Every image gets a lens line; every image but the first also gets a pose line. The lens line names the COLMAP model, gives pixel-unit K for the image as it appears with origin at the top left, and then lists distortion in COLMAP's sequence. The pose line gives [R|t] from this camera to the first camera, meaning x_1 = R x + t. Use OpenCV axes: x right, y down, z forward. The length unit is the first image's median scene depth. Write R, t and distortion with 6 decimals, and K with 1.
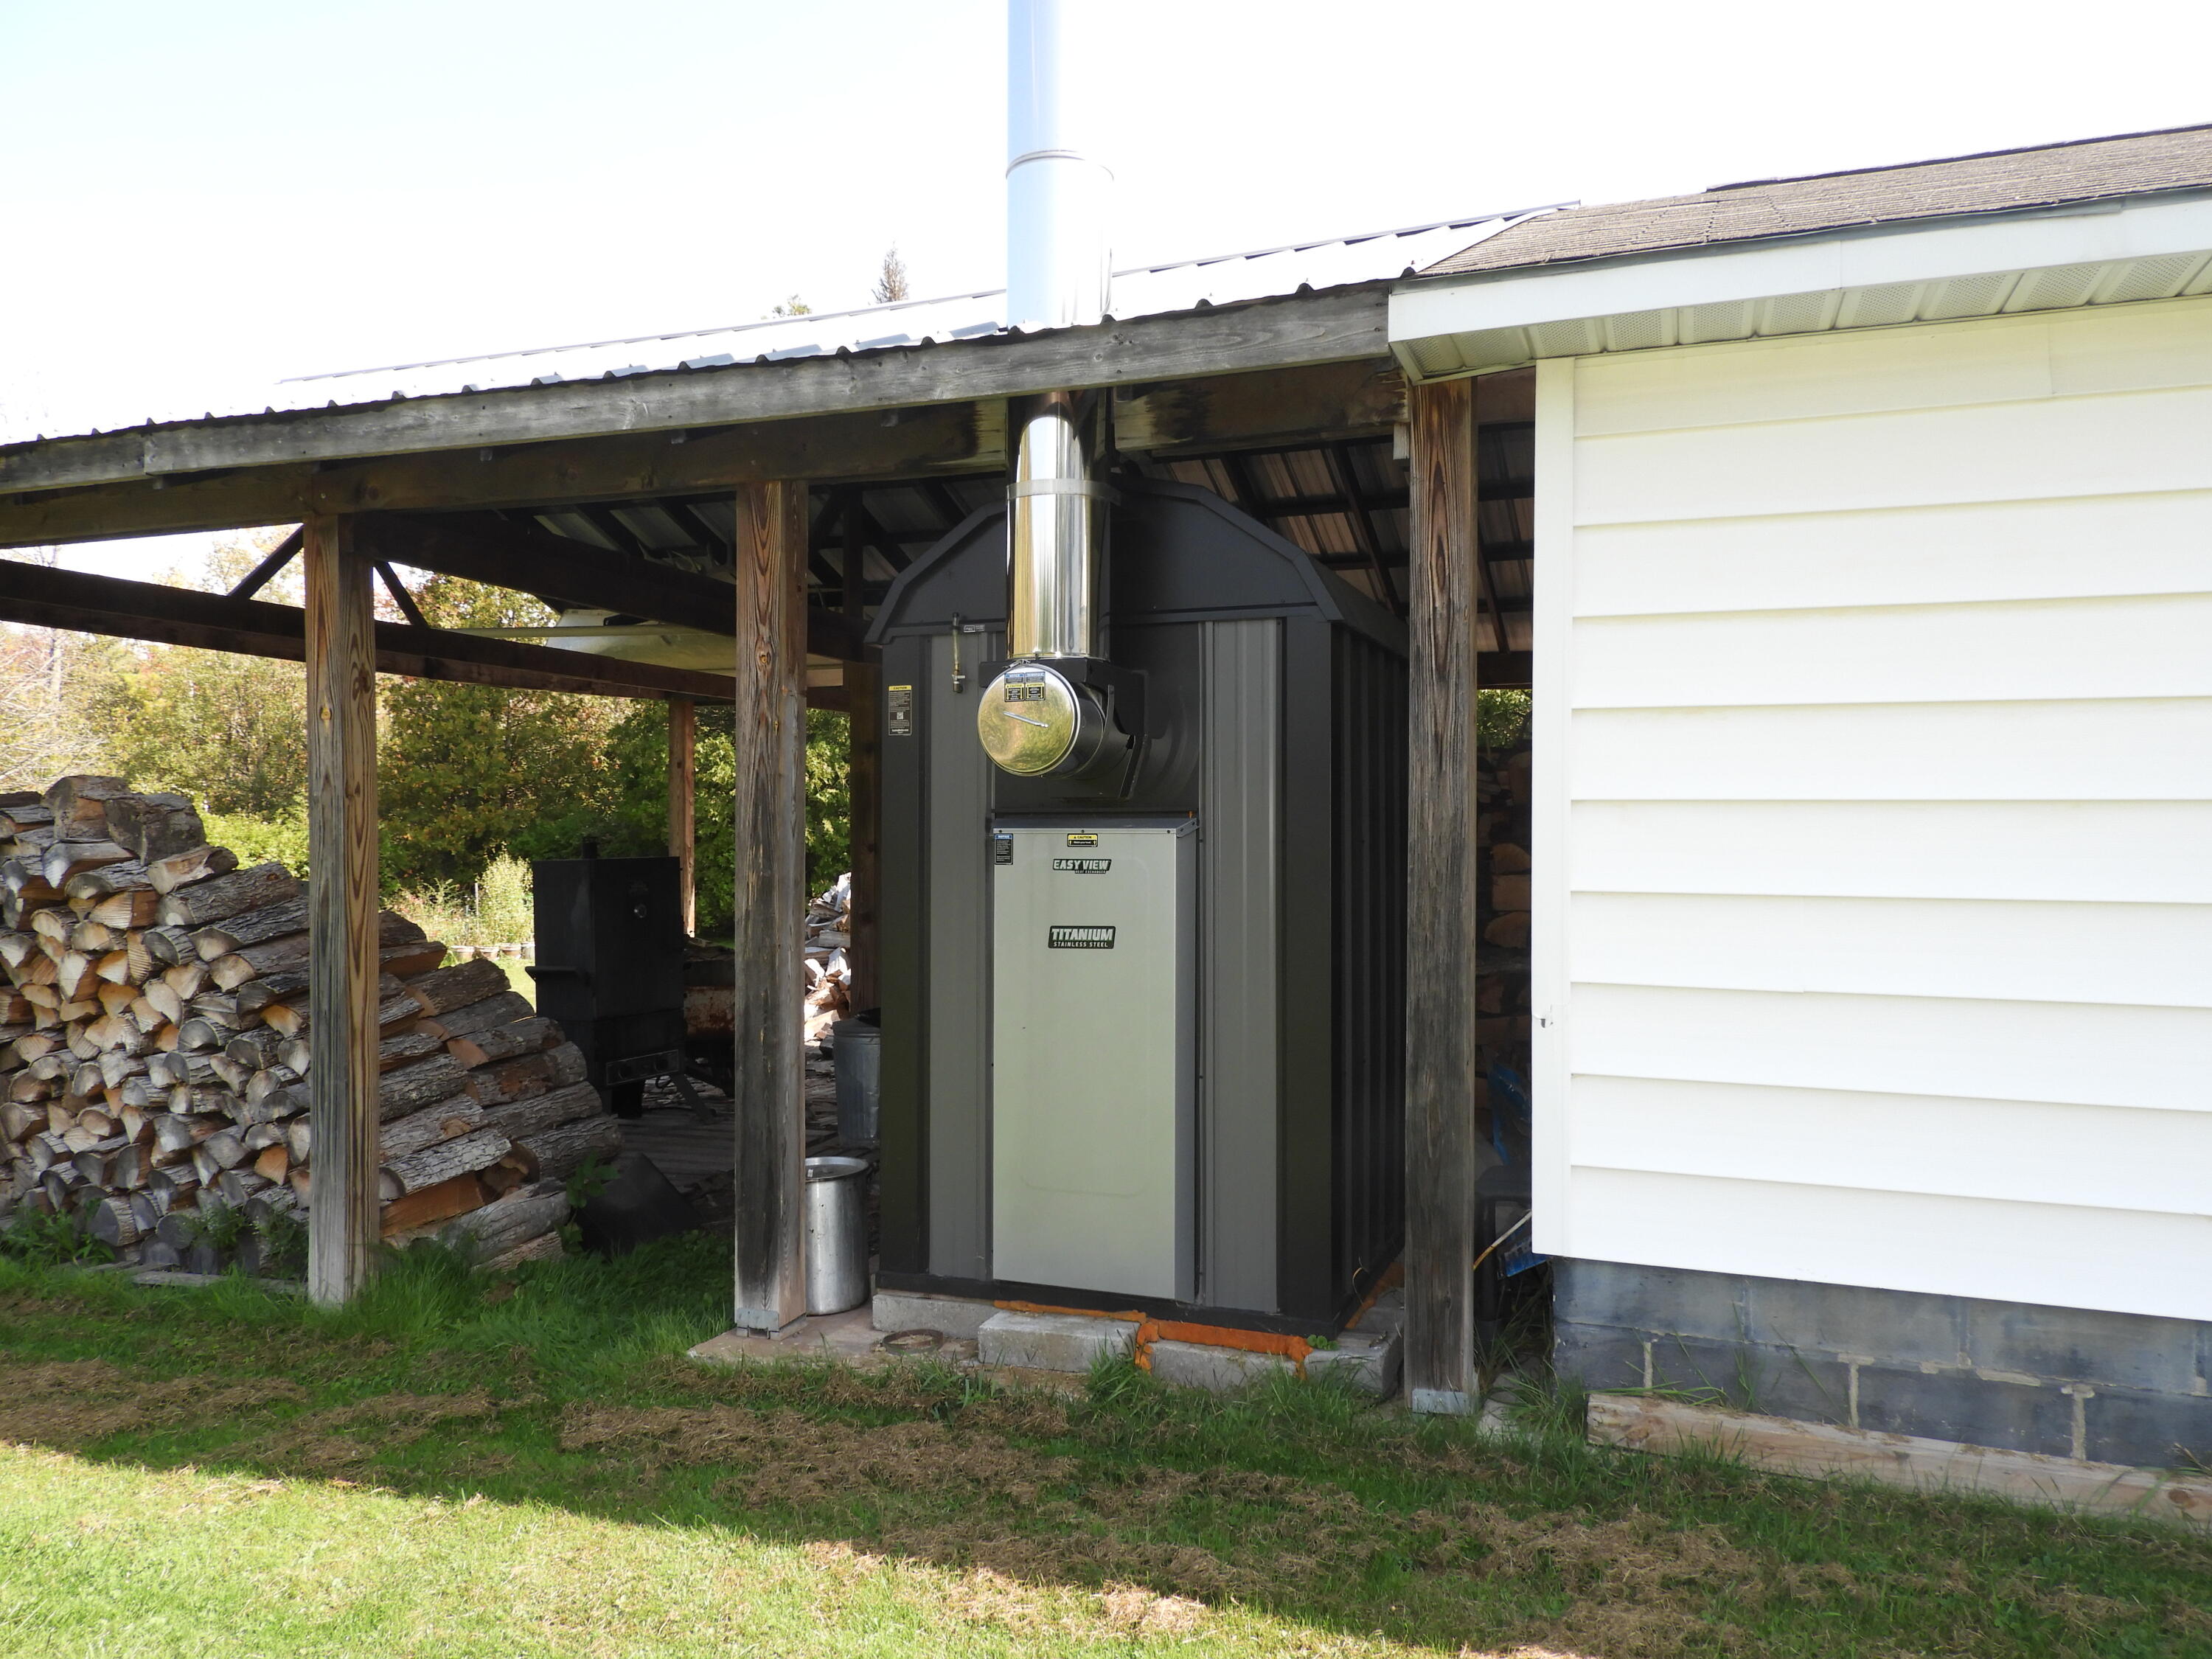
lens RADIAL K [[1567.0, 0, 1114.6], [0, 1567.0, 828.0], [0, 0, 1]] dist [0.003332, -0.000809]
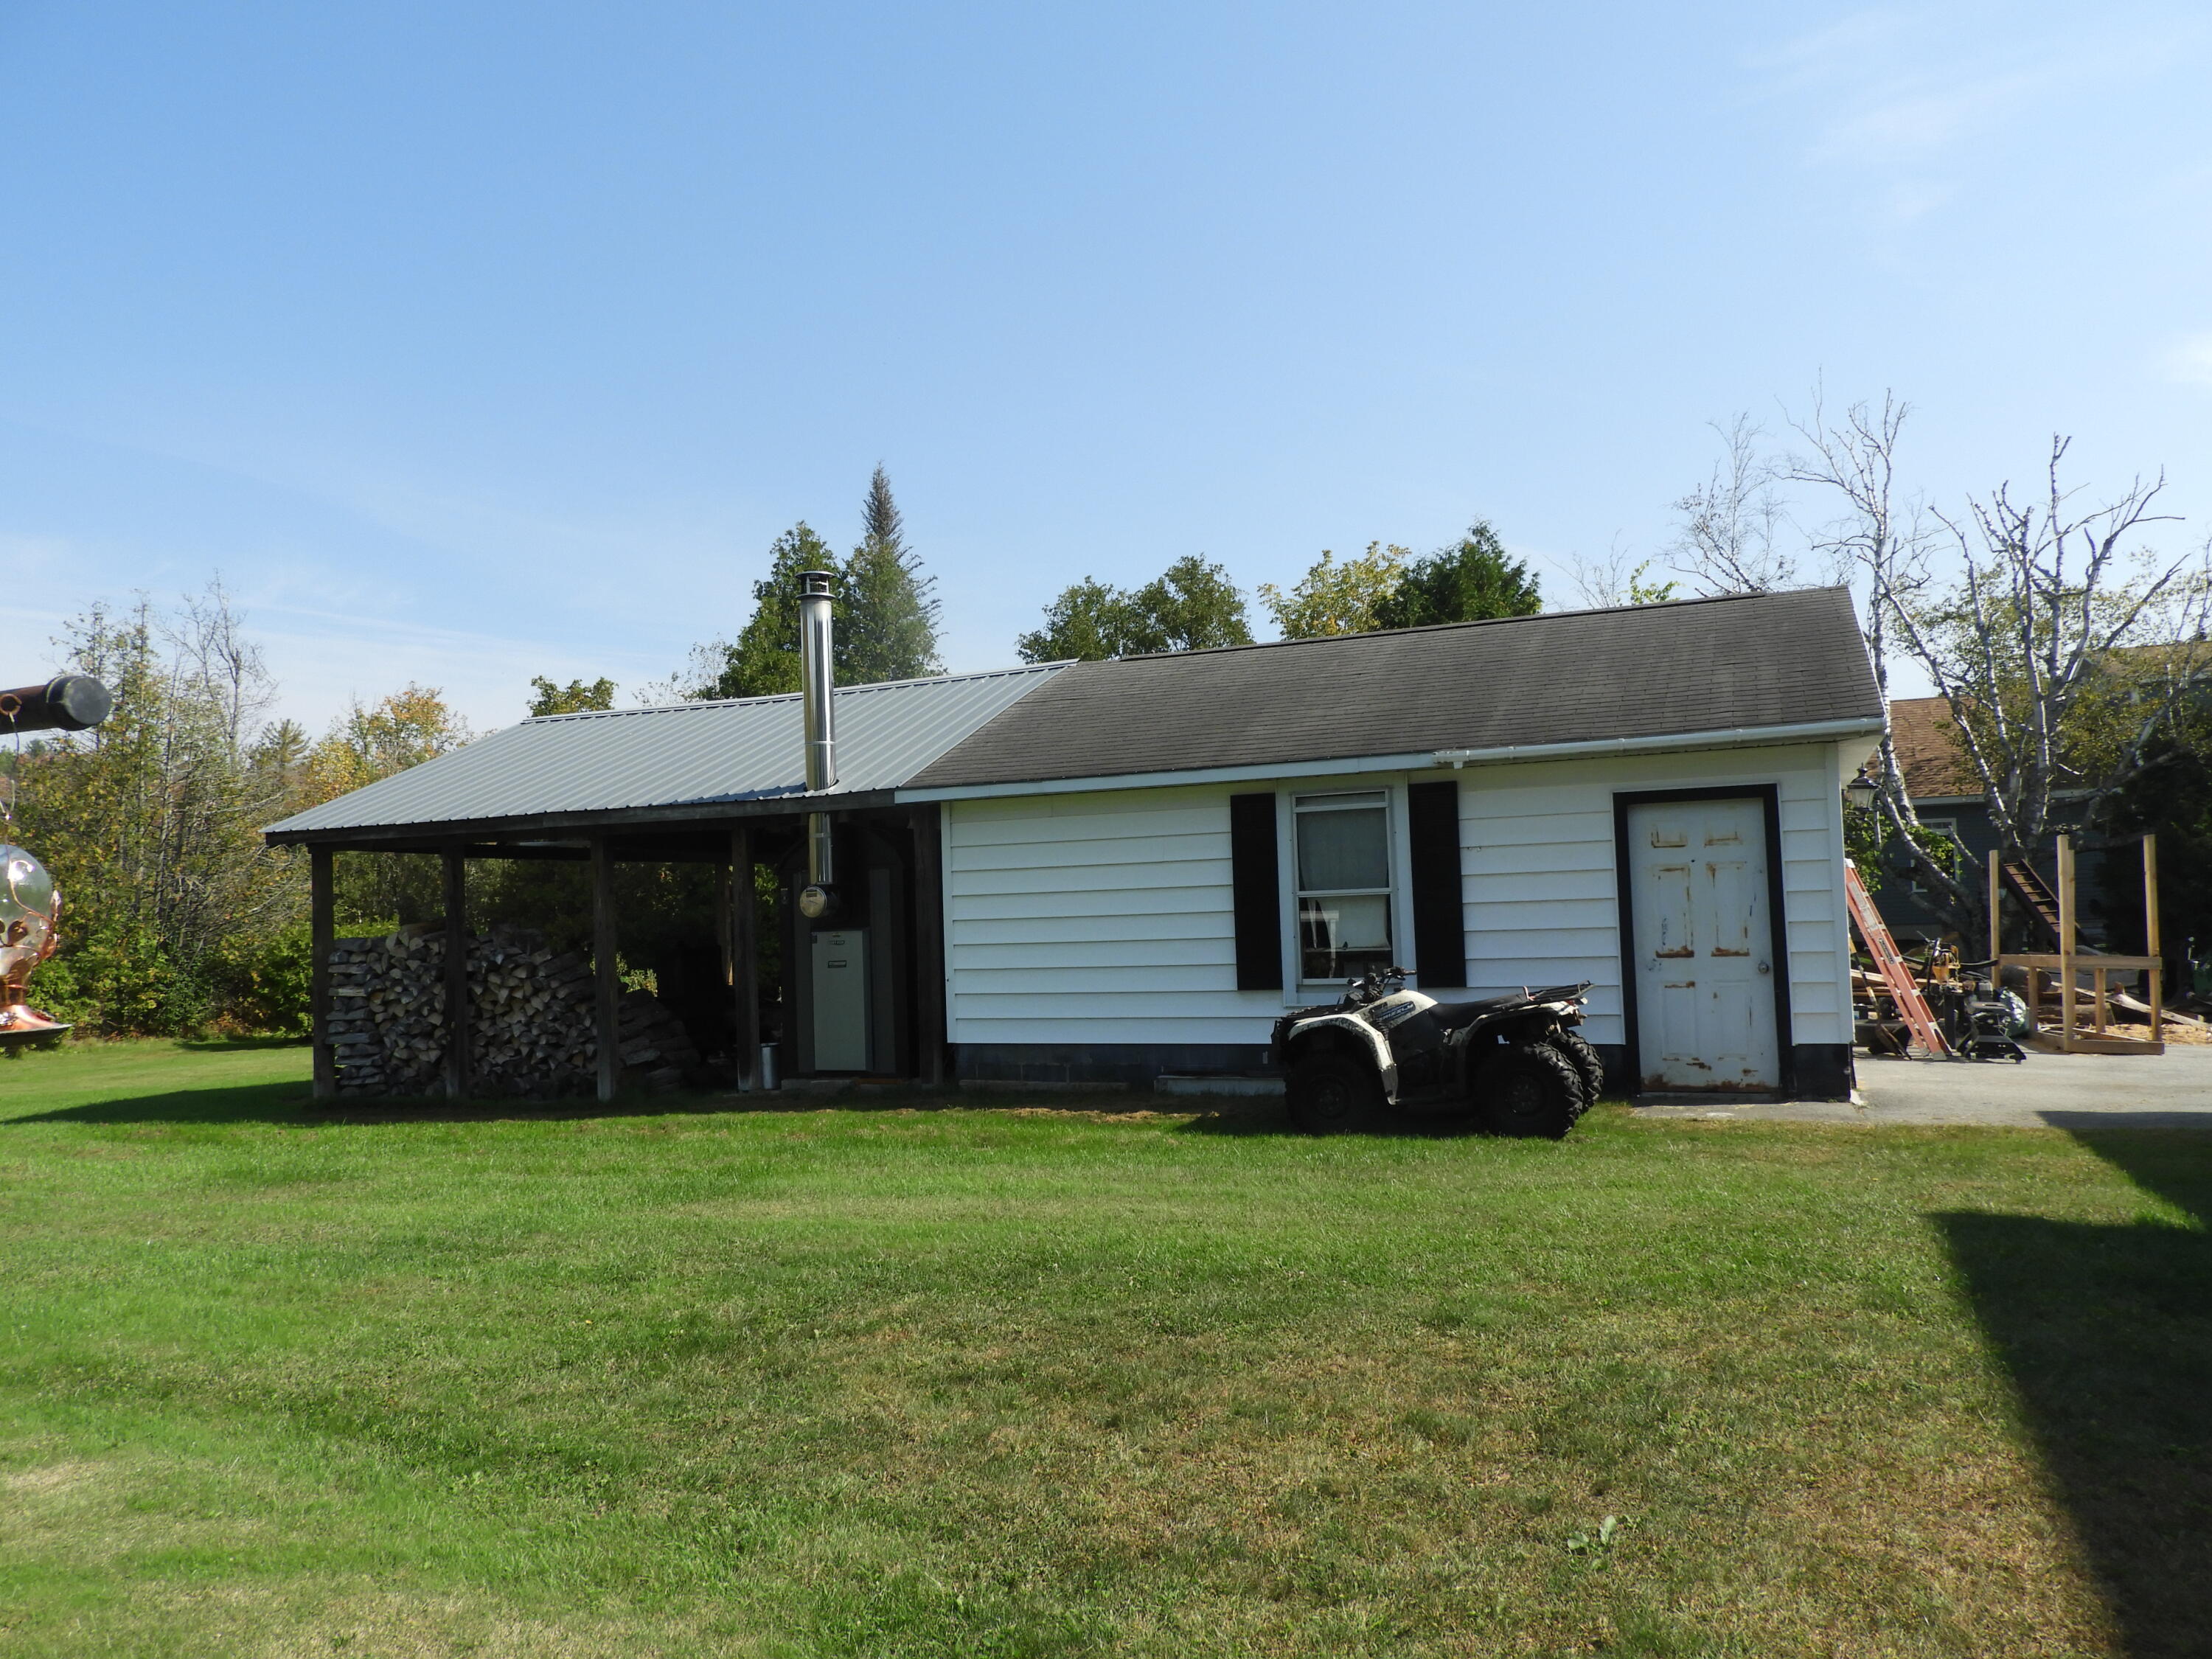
lens RADIAL K [[1567.0, 0, 1114.6], [0, 1567.0, 828.0], [0, 0, 1]] dist [0.003332, -0.000809]
pose [[0.998723, -0.040687, -0.029934, 0.522681], [0.039220, 0.998074, -0.048068, -0.028091], [0.031832, 0.046833, 0.998395, -1.785245]]
